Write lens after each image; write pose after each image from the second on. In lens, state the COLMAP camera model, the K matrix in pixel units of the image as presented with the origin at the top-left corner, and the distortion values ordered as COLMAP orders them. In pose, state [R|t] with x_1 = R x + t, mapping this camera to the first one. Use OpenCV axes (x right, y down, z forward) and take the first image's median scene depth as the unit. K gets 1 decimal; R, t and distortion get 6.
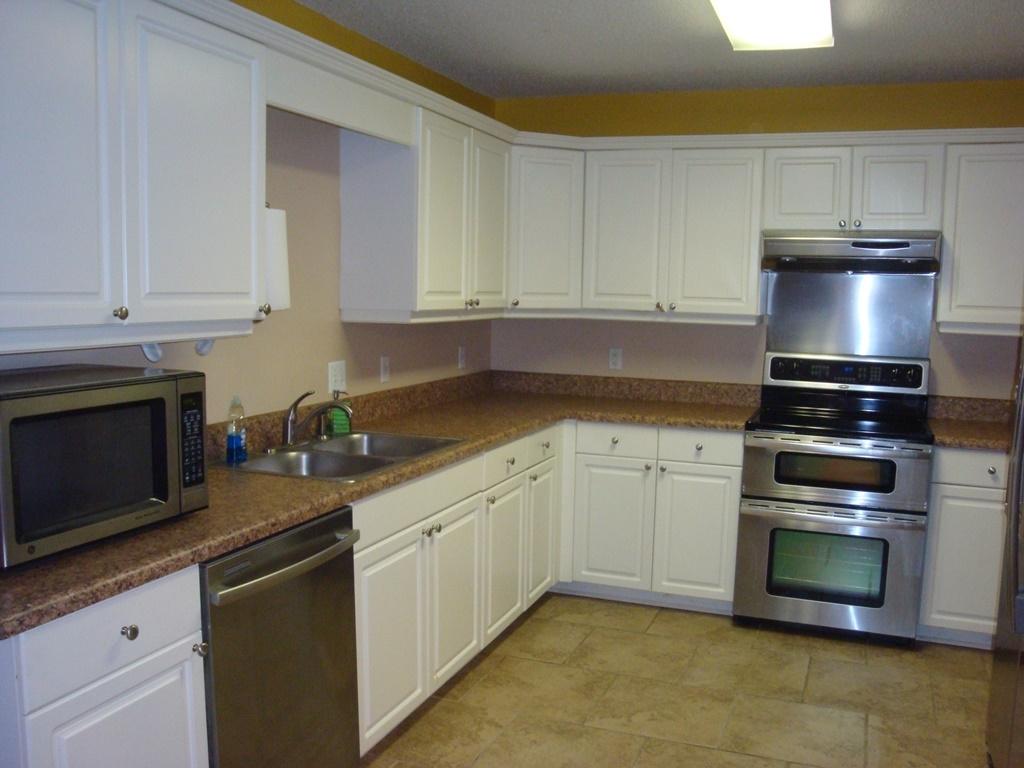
lens RADIAL K [[913.3, 0, 514.1], [0, 913.3, 388.5], [0, 0, 1]] dist [-0.092412, 0.011929]
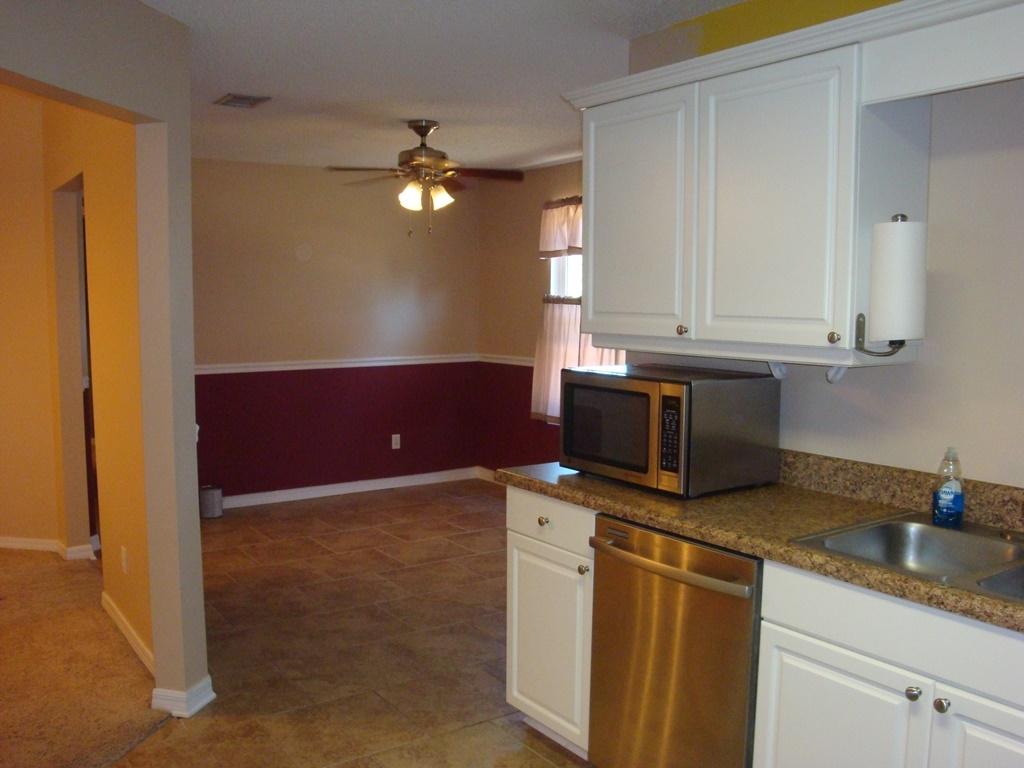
lens RADIAL K [[913.3, 0, 512.7], [0, 913.3, 384.3], [0, 0, 1]] dist [-0.092412, 0.011929]
pose [[-0.552954, 0.051688, -0.831607, 0.778750], [-0.106021, 0.985596, 0.131755, -0.148828], [0.826439, 0.161022, -0.539509, 1.466263]]
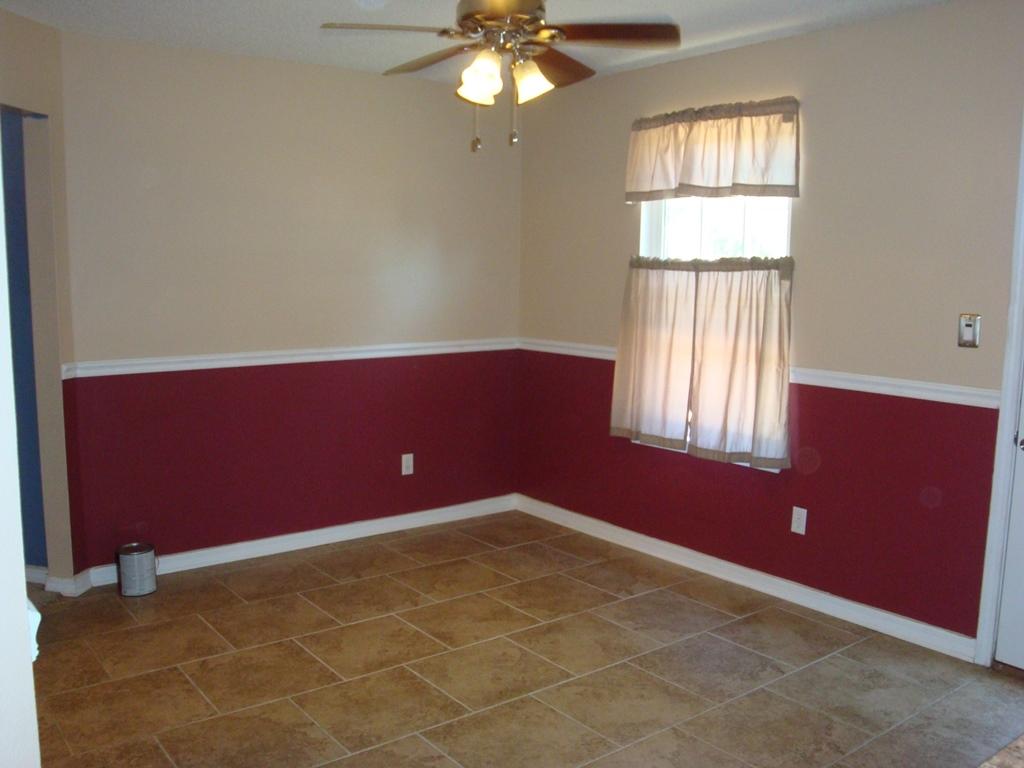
lens RADIAL K [[913.3, 0, 512.9], [0, 913.3, 383.1], [0, 0, 1]] dist [-0.092412, 0.011929]
pose [[-0.509804, 0.080303, -0.856534, 0.505868], [-0.114722, 0.980396, 0.160197, -0.116816], [0.852607, 0.179932, -0.490597, 1.151983]]
